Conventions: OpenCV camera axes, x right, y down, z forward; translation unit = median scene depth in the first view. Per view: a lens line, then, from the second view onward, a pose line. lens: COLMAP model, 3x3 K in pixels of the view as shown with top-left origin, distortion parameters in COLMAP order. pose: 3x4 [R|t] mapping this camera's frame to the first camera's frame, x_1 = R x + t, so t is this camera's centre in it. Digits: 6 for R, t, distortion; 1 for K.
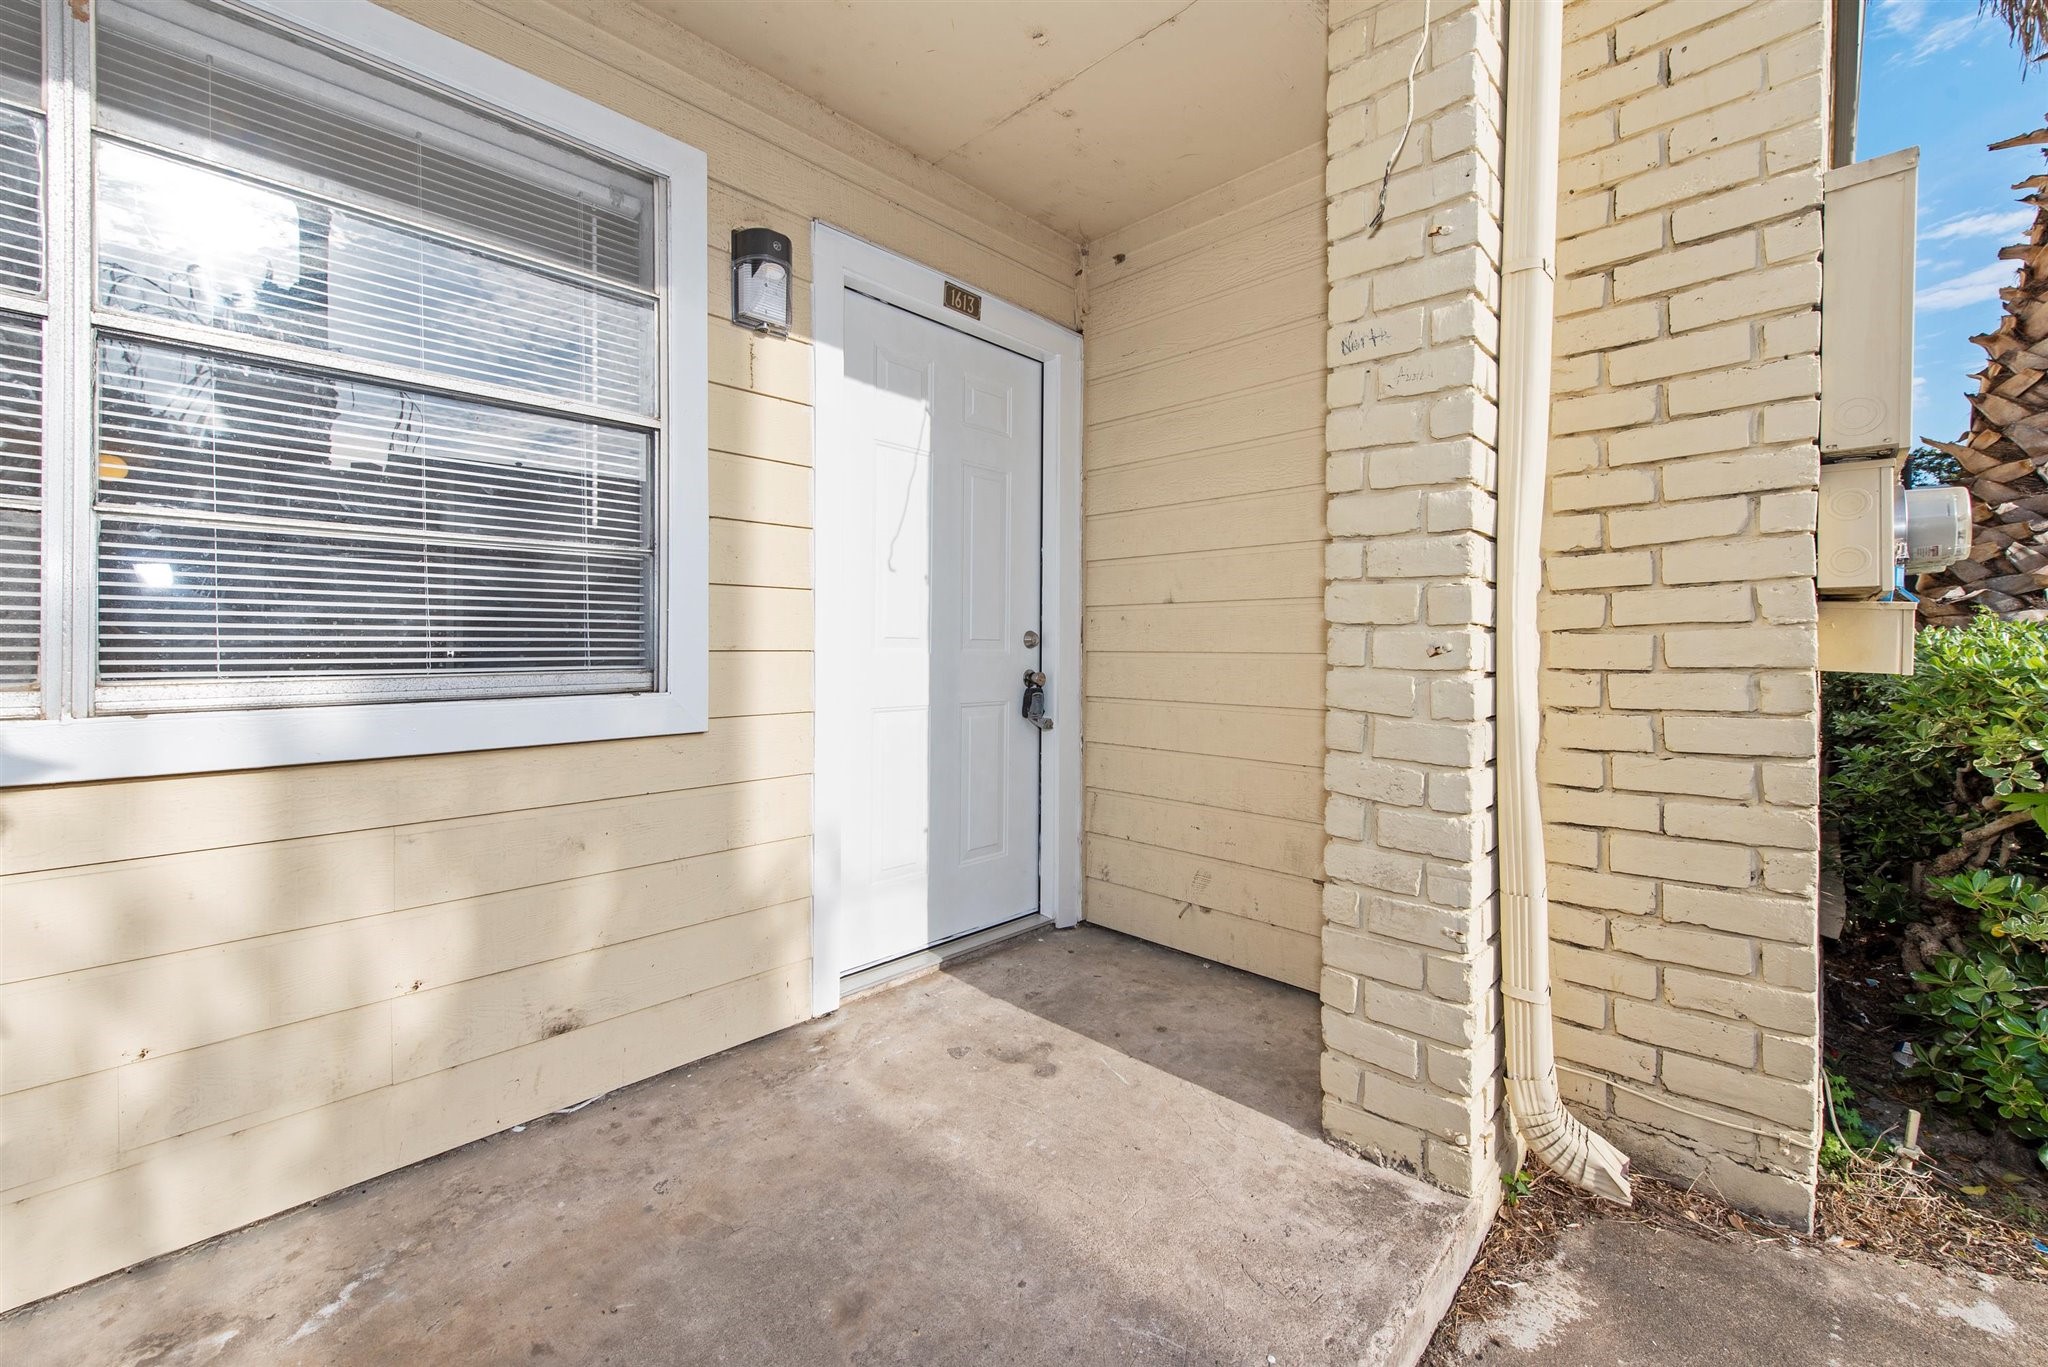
lens RADIAL K [[825.1, 0, 1021.9], [0, 825.1, 646.9], [0, 0, 1]] dist [0.003190, -0.000081]
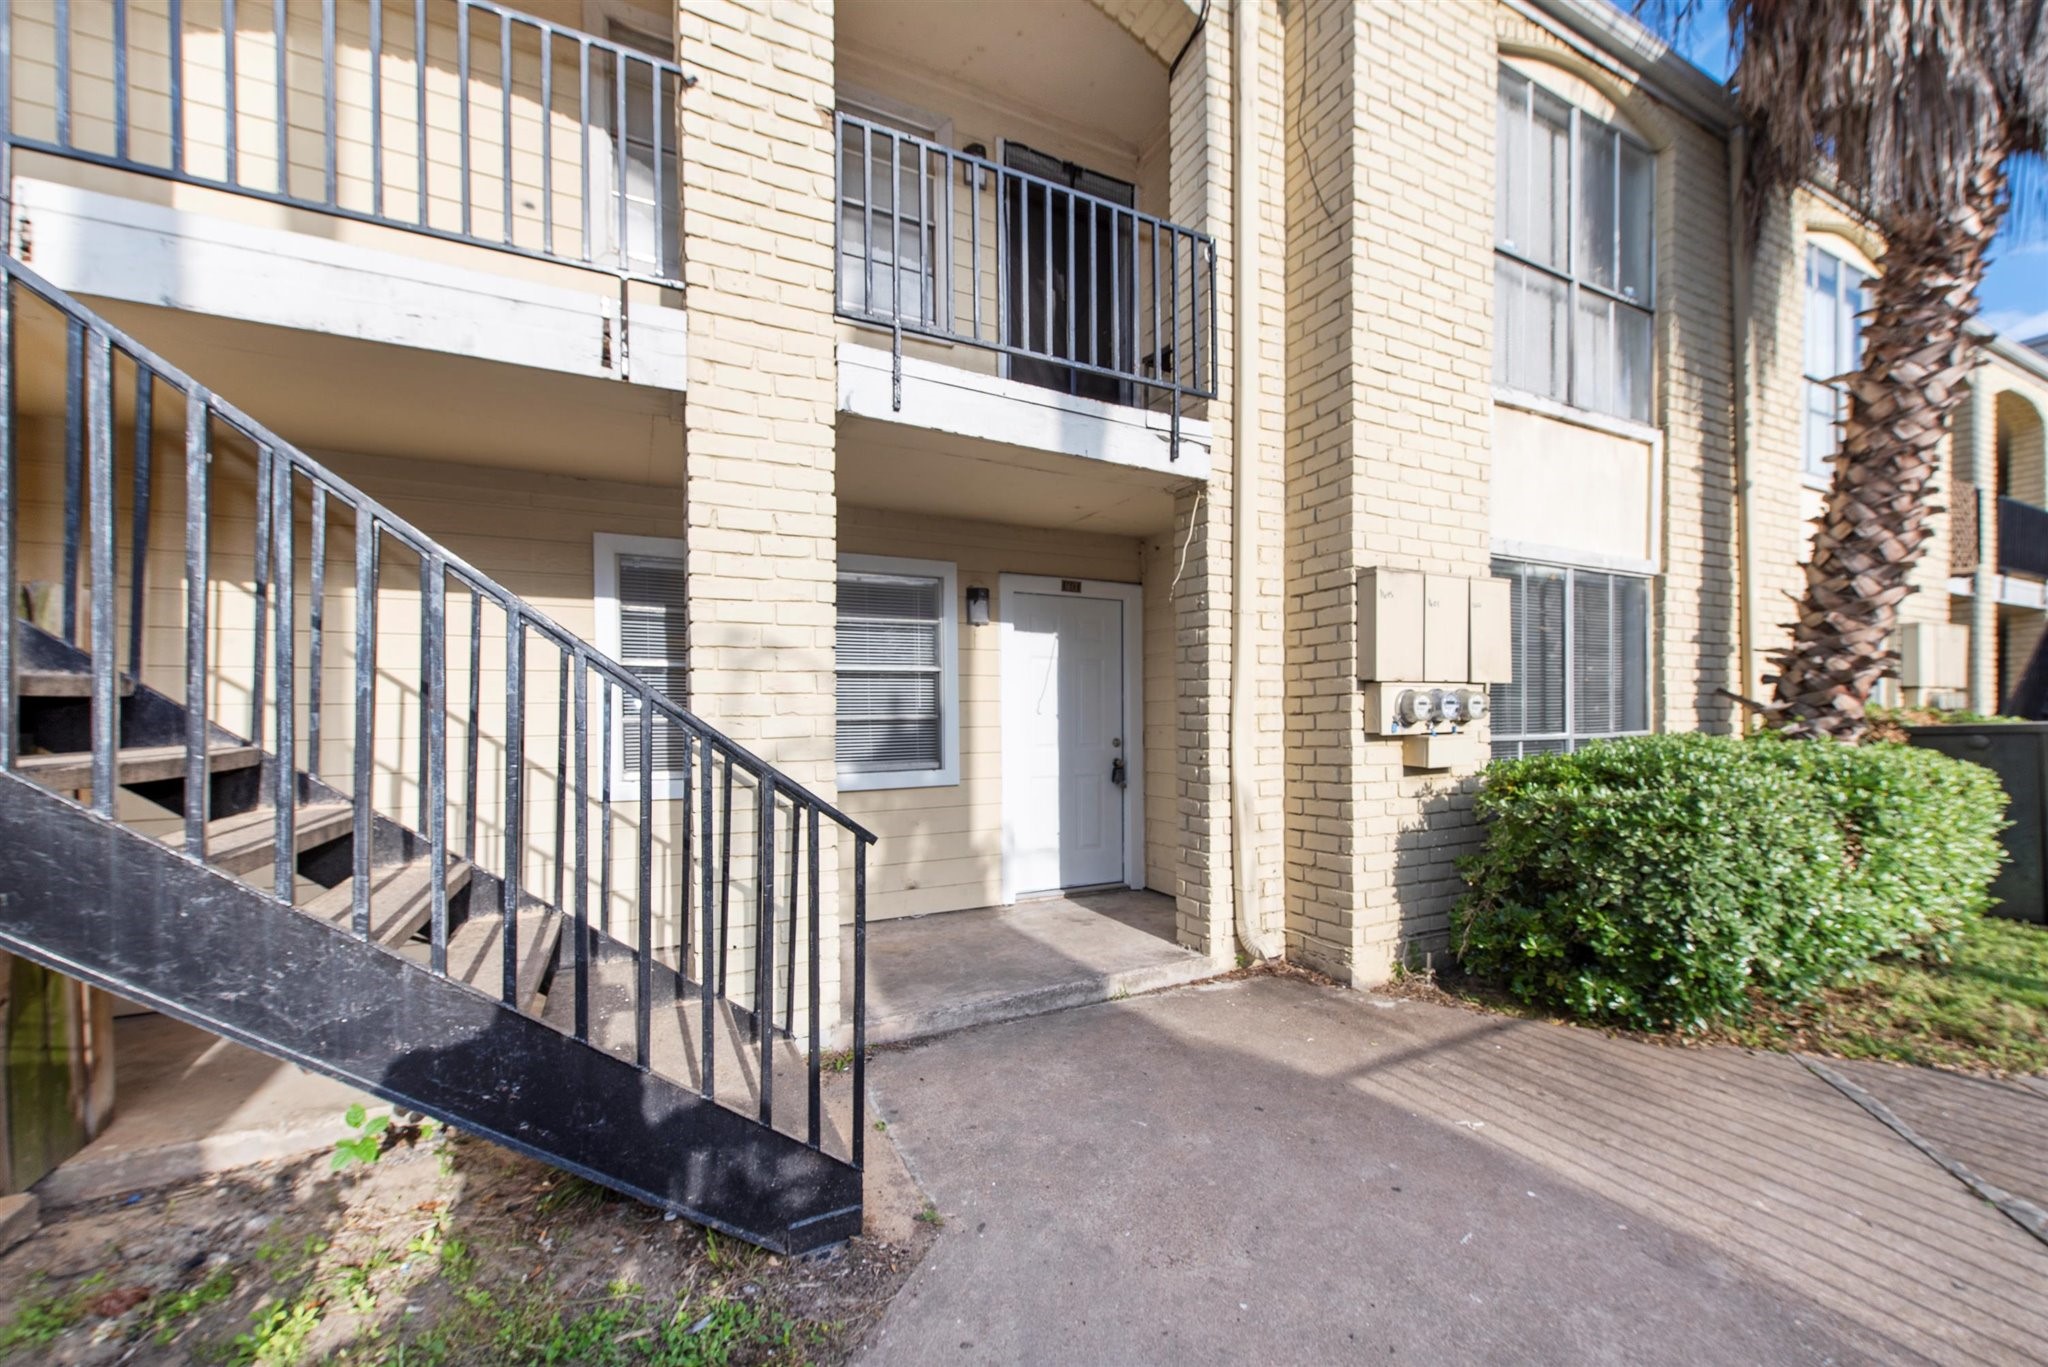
lens RADIAL K [[819.8, 0, 1023.7], [0, 819.8, 712.9], [0, 0, 1]] dist [0.011905, -0.000083]
pose [[0.944451, -0.013153, -0.328389, 0.584308], [0.011763, 0.999911, -0.006221, -0.091584], [0.328442, 0.002013, 0.944522, -1.210998]]
